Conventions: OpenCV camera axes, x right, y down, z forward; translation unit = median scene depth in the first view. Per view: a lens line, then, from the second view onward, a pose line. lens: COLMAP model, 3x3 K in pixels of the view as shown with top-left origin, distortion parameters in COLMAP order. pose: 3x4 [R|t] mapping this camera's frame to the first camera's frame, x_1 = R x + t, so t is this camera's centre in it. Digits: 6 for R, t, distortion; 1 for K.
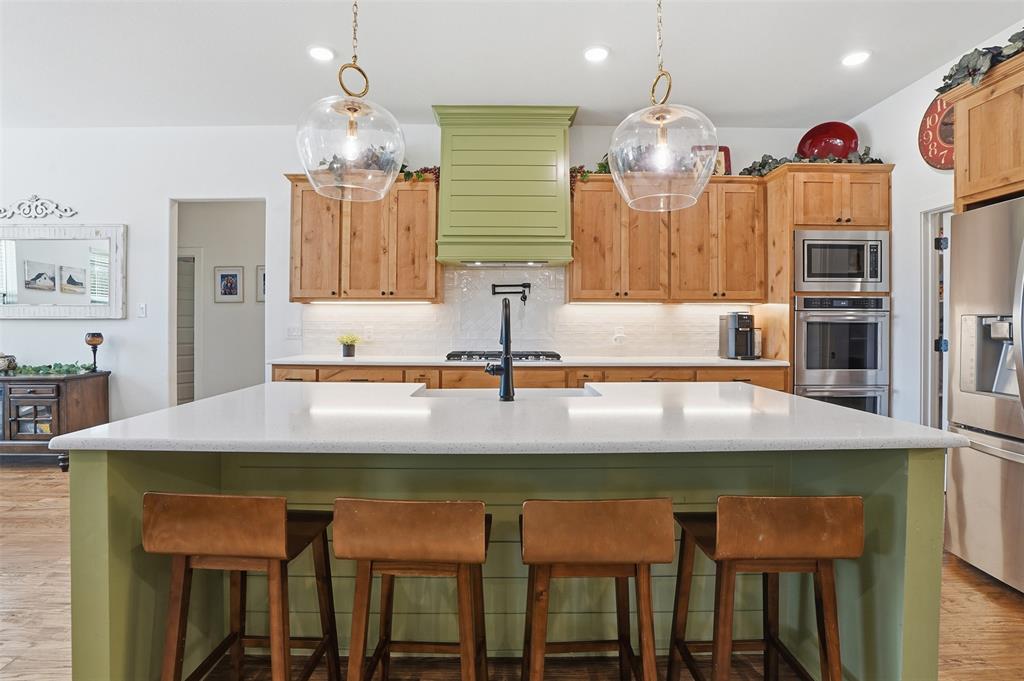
lens RADIAL K [[479.7, 0, 509.0], [0, 479.7, 327.7], [0, 0, 1]] dist [-0.028149, 0.001298]
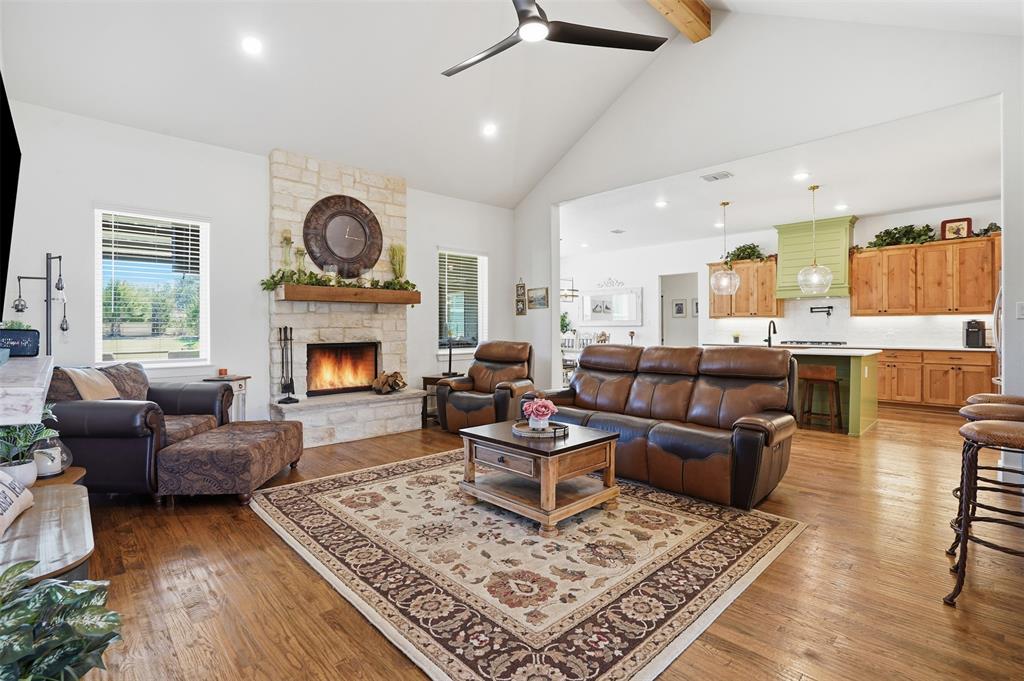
lens RADIAL K [[479.7, 0, 509.0], [0, 479.7, 327.7], [0, 0, 1]] dist [-0.028149, 0.001298]
pose [[0.686774, -0.004526, -0.726857, 0.561070], [0.007416, 0.999972, 0.000780, -0.017722], [0.726833, -0.005926, 0.686788, -1.307430]]
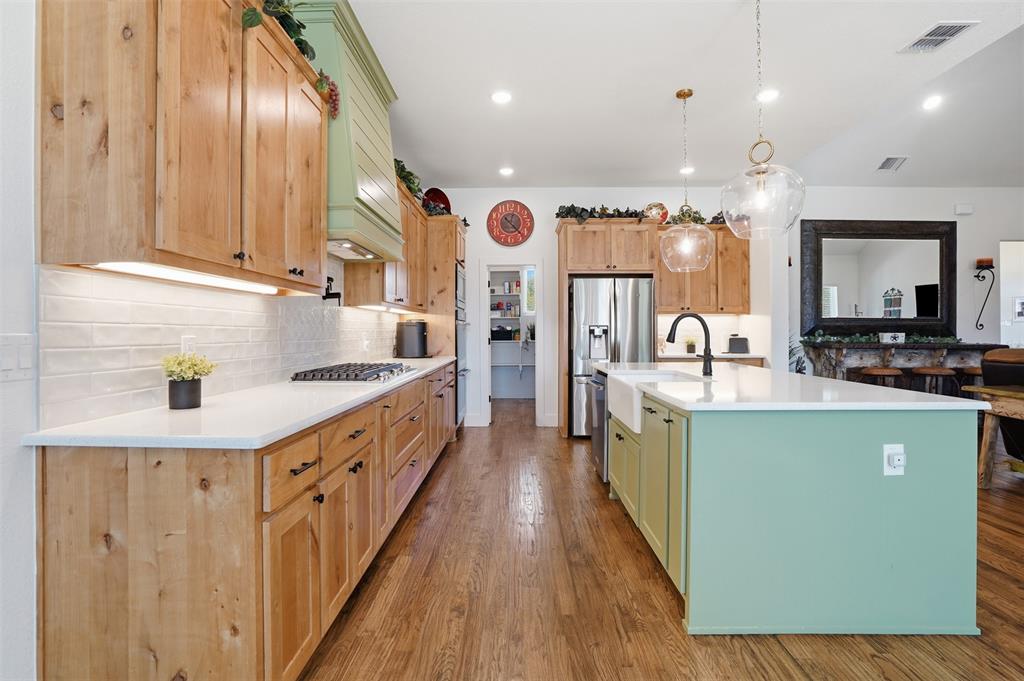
lens RADIAL K [[479.7, 0, 509.0], [0, 479.7, 327.7], [0, 0, 1]] dist [-0.028149, 0.001298]
pose [[0.031225, 0.002051, 0.999510, -0.767493], [-0.000238, 0.999998, -0.002045, -0.009114], [-0.999512, -0.000174, 0.031225, 0.745679]]
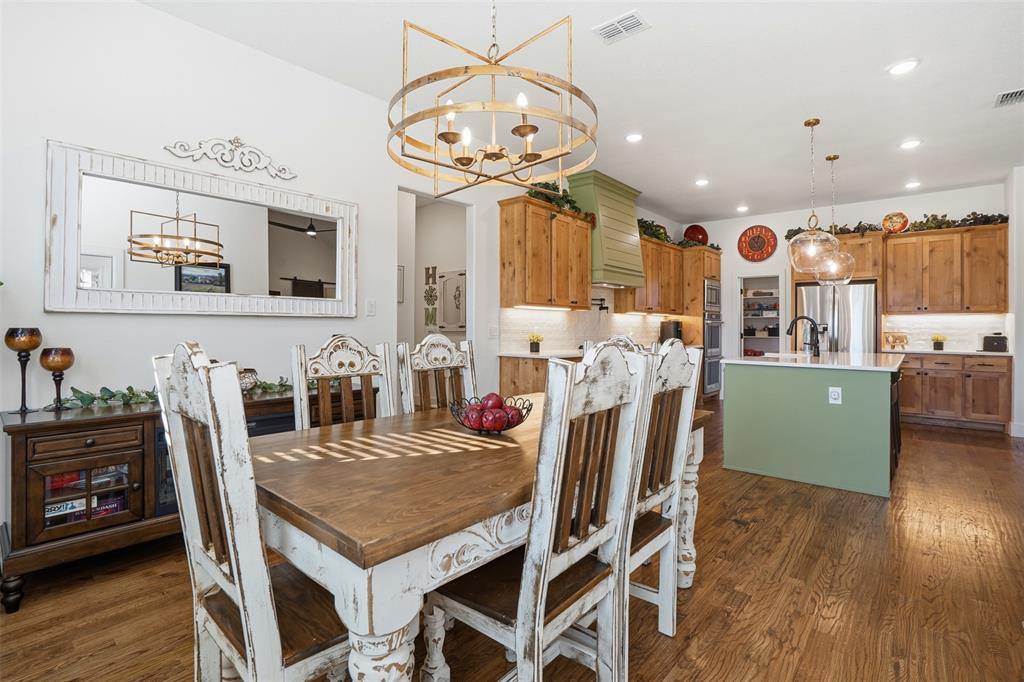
lens RADIAL K [[479.7, 0, 509.0], [0, 479.7, 328.2], [0, 0, 1]] dist [-0.028149, 0.001298]
pose [[0.668384, -0.000787, 0.743816, -1.352243], [-0.004822, 0.999974, 0.005391, -0.006707], [-0.743801, -0.007190, 0.668363, 0.243881]]
